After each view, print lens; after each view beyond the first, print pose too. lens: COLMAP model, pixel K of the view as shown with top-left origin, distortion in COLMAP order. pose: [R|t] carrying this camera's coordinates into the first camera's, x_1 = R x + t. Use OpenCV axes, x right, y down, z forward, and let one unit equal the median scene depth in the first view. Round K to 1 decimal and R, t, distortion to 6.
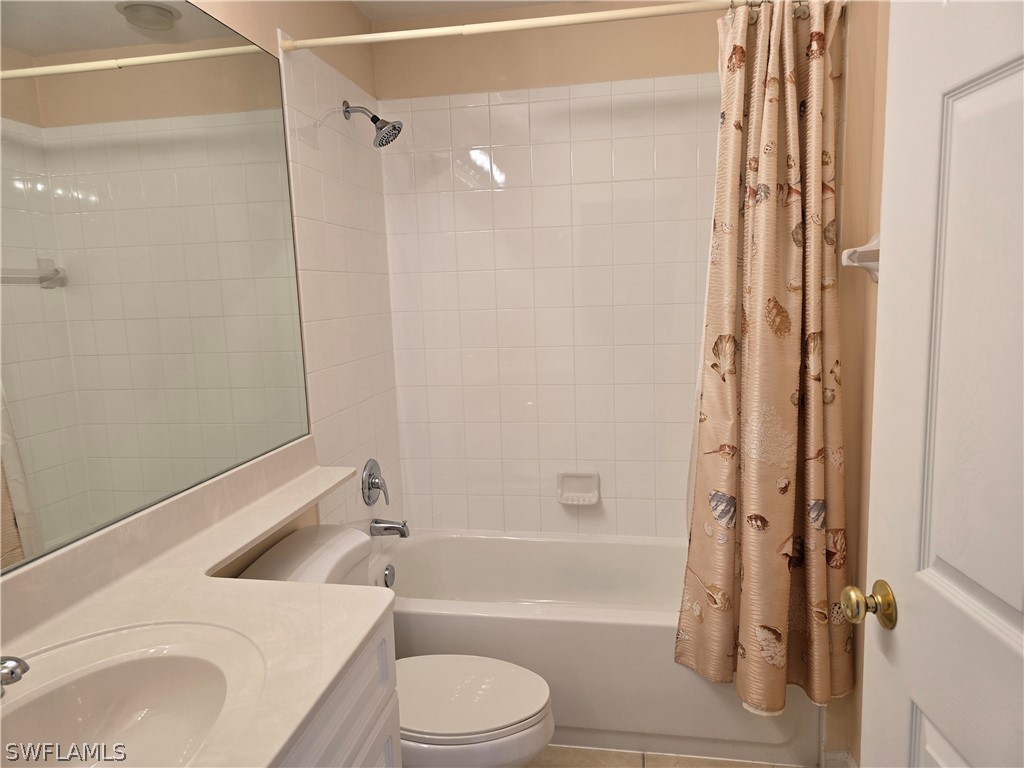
lens RADIAL K [[690.1, 0, 515.9], [0, 690.1, 386.1], [0, 0, 1]] dist [0.037680, -0.044039]
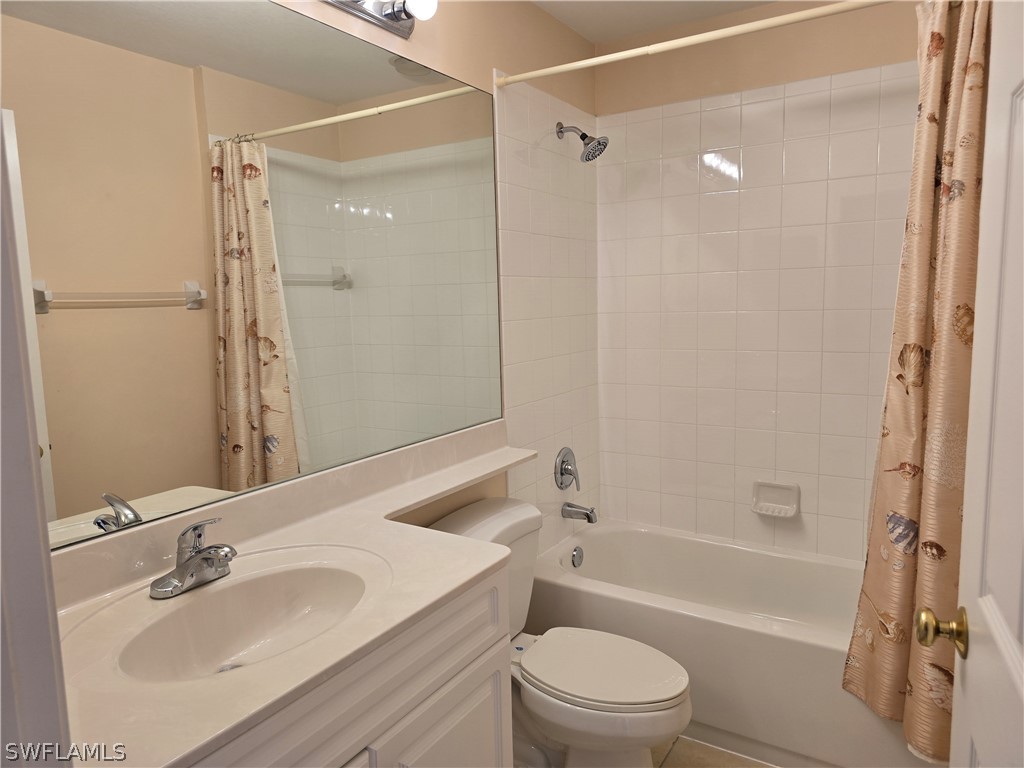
lens RADIAL K [[690.1, 0, 515.9], [0, 690.1, 386.1], [0, 0, 1]] dist [0.037680, -0.044039]
pose [[0.923197, 0.058307, -0.379878, 0.164404], [-0.059439, 0.998193, 0.008760, 0.005011], [0.379702, 0.014493, 0.924995, -0.053865]]
